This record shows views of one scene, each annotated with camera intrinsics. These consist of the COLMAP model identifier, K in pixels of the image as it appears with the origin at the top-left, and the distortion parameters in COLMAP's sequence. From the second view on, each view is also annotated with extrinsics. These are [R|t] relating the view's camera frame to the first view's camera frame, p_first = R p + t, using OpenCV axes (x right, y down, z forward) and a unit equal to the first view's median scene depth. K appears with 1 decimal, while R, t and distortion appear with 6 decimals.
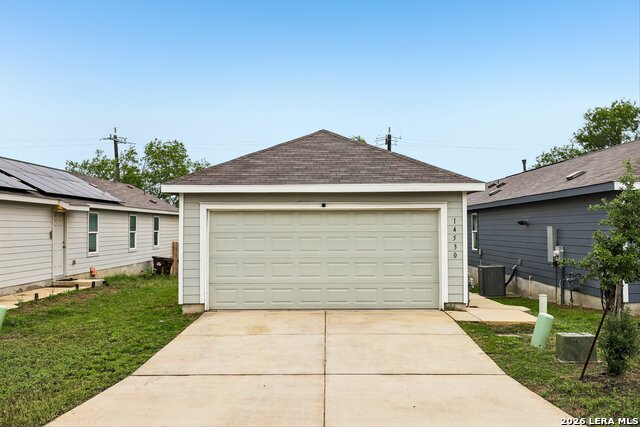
lens RADIAL K [[639.7, 0, 320.0], [0, 639.7, 214.0], [0, 0, 1]] dist [0.030223, 0.000000]
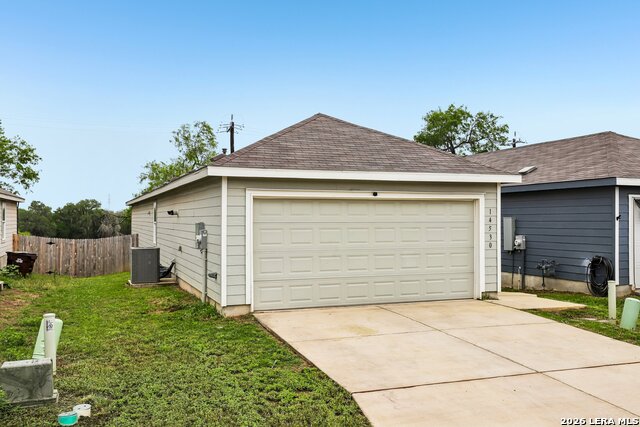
lens RADIAL K [[639.7, 0, 319.7], [0, 639.7, 215.3], [0, 0, 1]] dist [0.030223, 0.000000]
pose [[0.923749, 0.004977, 0.382966, -0.426438], [-0.011207, 0.999839, 0.014040, 0.005247], [-0.382834, -0.017261, 0.923656, 0.159400]]
